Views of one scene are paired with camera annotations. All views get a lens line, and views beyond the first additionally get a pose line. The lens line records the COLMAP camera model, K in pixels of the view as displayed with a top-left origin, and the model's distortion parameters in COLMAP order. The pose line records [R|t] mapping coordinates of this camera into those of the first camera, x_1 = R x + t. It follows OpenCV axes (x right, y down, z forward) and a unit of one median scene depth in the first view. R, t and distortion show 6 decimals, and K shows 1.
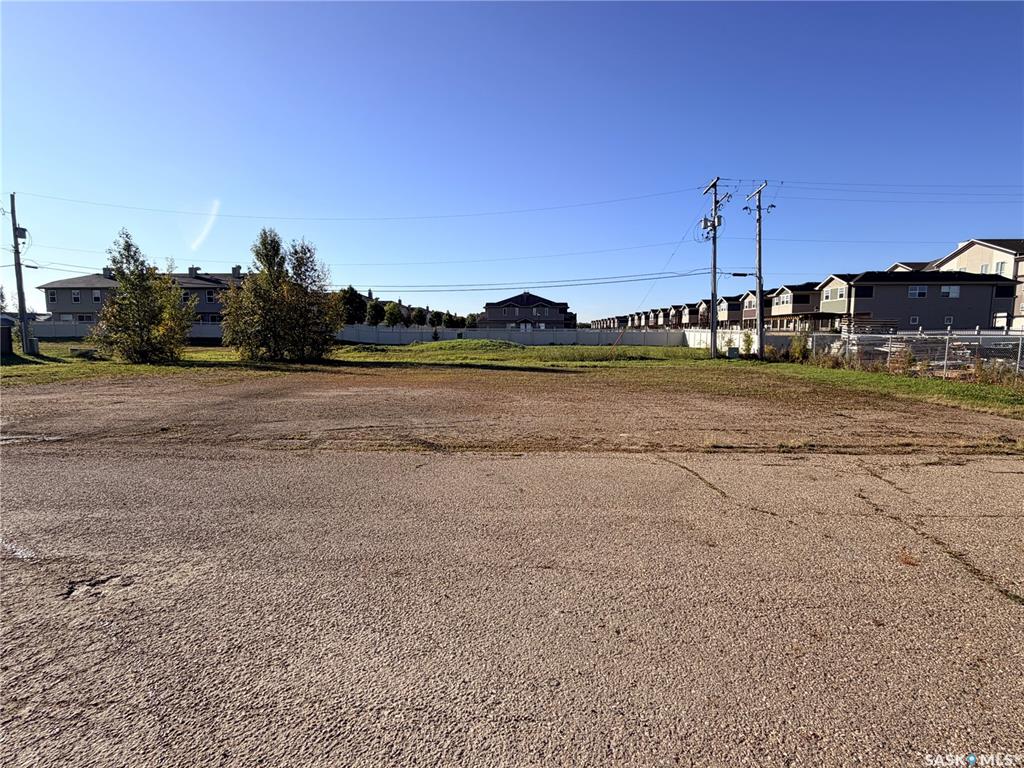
lens RADIAL K [[503.0, 0, 517.4], [0, 503.0, 382.2], [0, 0, 1]] dist [0.007346, -0.002896]
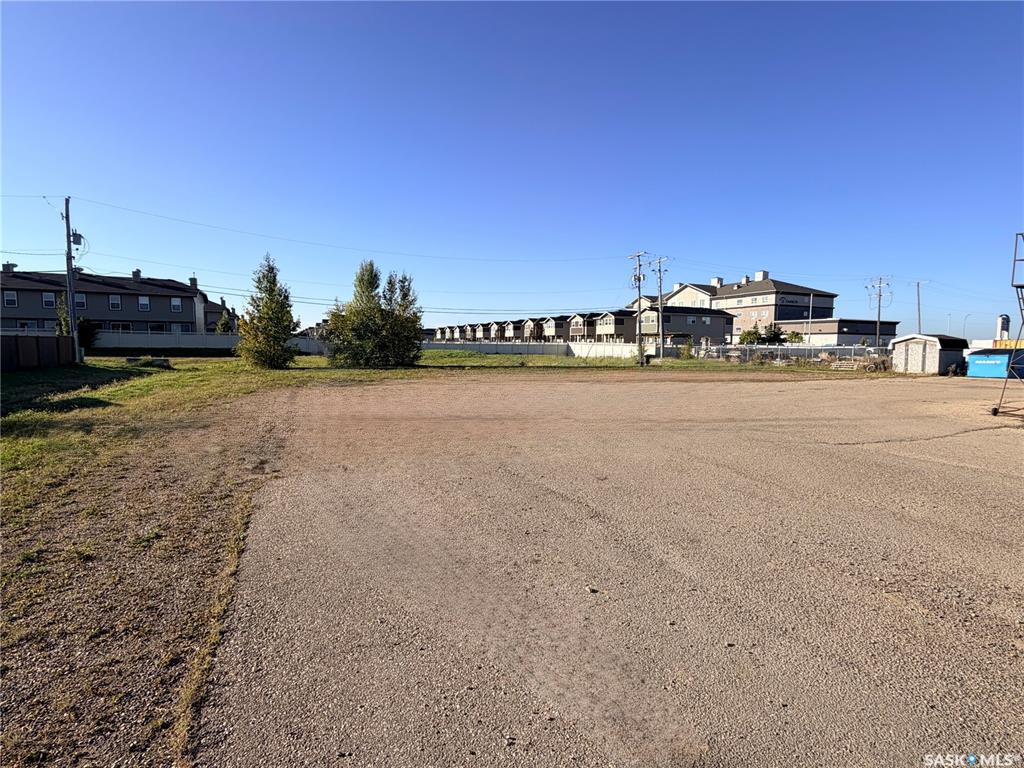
lens RADIAL K [[503.0, 0, 524.9], [0, 503.0, 388.2], [0, 0, 1]] dist [0.007346, -0.002896]
pose [[0.880875, -0.036414, 0.471946, -0.379152], [0.041807, 0.999125, -0.000943, 0.014303], [-0.471499, 0.020562, 0.881627, -0.134875]]
